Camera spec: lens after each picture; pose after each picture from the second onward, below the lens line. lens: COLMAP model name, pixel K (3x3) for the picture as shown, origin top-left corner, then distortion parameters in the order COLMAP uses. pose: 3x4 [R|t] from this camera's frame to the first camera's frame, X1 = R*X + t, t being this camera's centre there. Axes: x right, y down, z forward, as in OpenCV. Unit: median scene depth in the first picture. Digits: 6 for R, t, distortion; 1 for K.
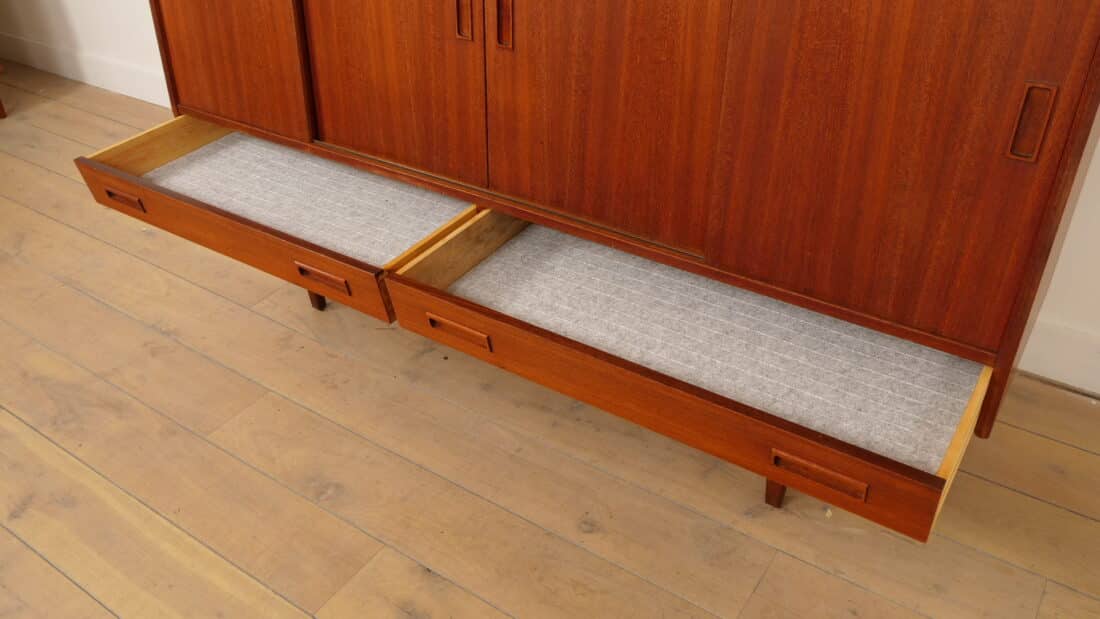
lens RADIAL K [[891.6, 0, 542.6], [0, 891.6, 309.3], [0, 0, 1]] dist [-0.008707, -0.007521]
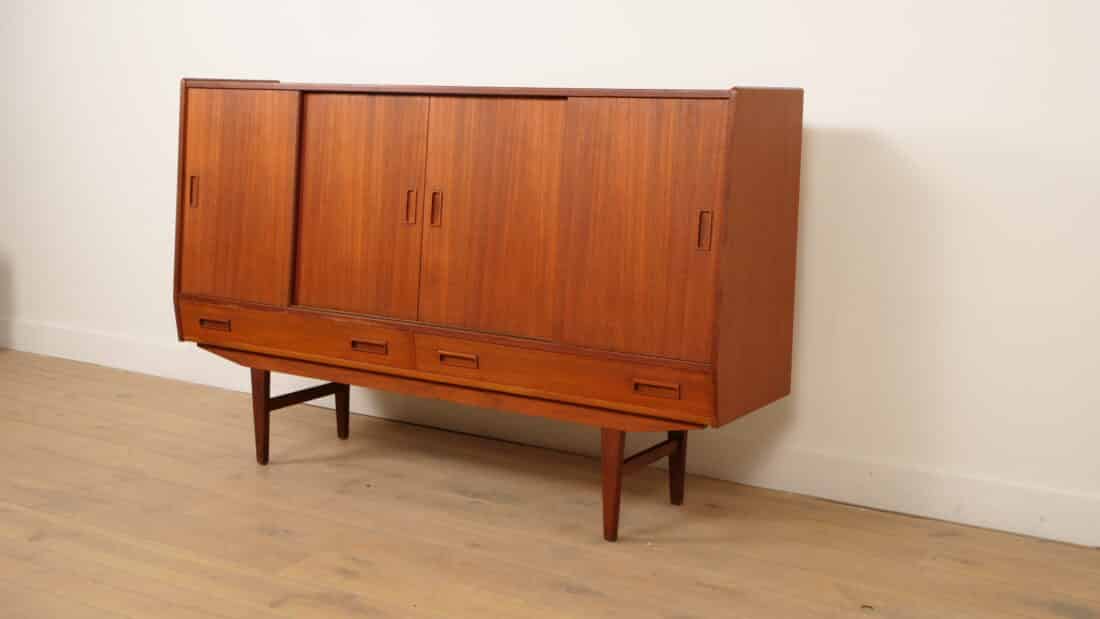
lens RADIAL K [[1308.0, 0, 550.0], [0, 1308.0, 309.5], [0, 0, 1]] dist [0.039557, 0.016756]
pose [[0.996986, 0.052610, 0.057011, 0.036089], [-0.022320, 0.898357, -0.438699, 0.842389], [-0.074296, 0.436105, 0.896824, -1.030535]]
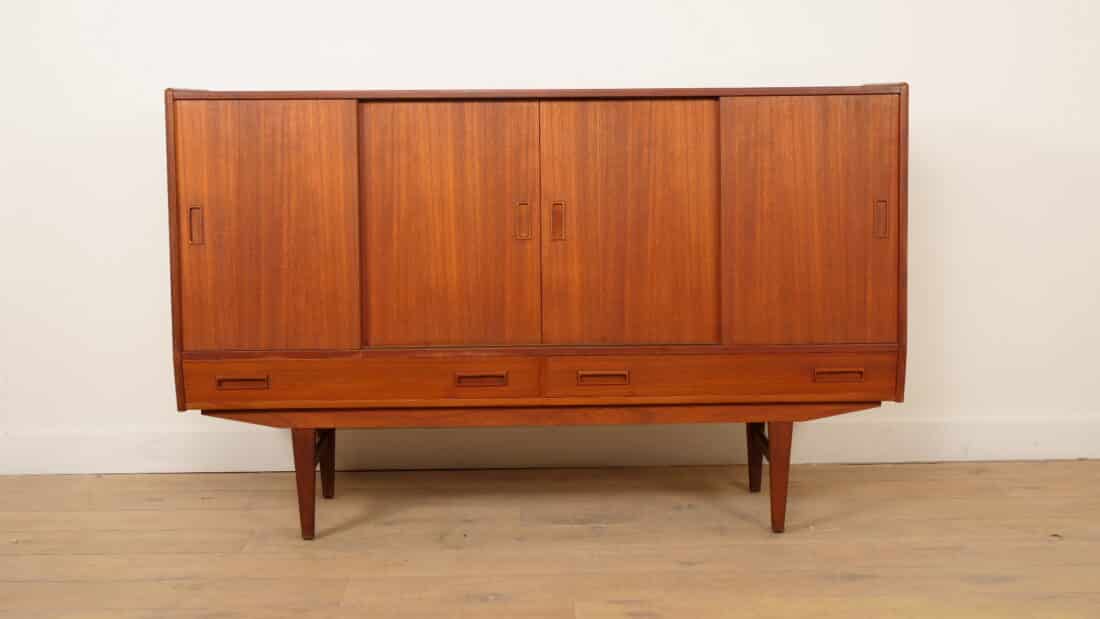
lens RADIAL K [[1308.0, 0, 550.0], [0, 1308.0, 309.5], [0, 0, 1]] dist [0.039557, 0.016756]
pose [[0.807926, -0.057127, 0.586508, -1.301358], [0.316756, 0.881375, -0.350490, 0.555500], [-0.496912, 0.468950, 0.730181, -0.524745]]
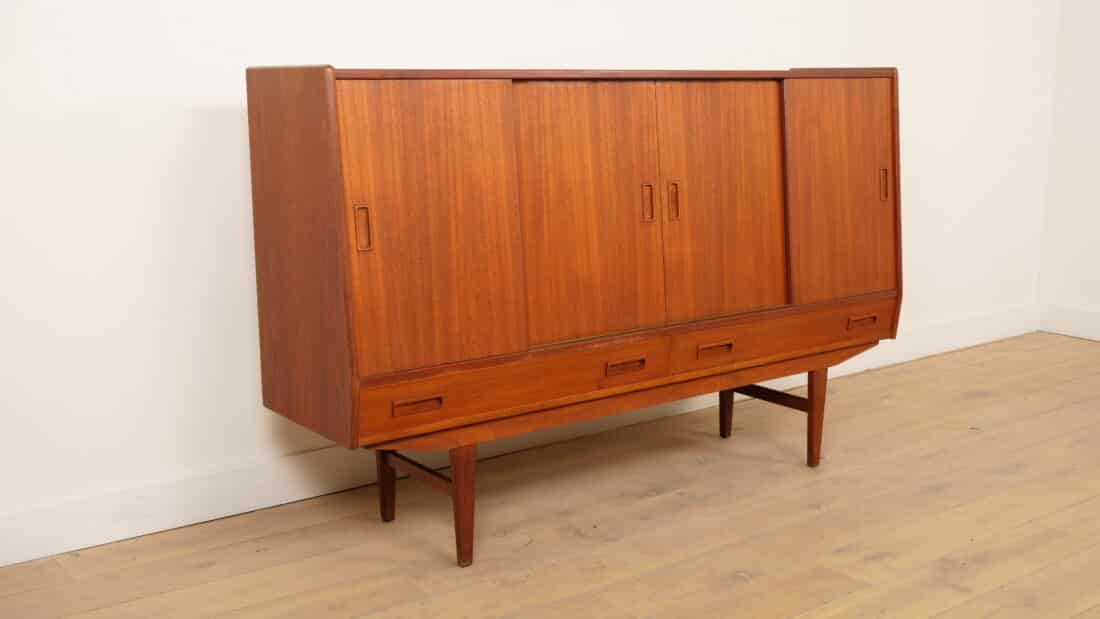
lens RADIAL K [[1212.2, 0, 554.6], [0, 1212.2, 324.0], [0, 0, 1]] dist [0.004604, -0.003904]
pose [[0.310826, -0.148360, 0.938817, -1.997153], [0.537587, 0.842011, -0.044923, -0.154644], [-0.783829, 0.518659, 0.341475, 0.527738]]
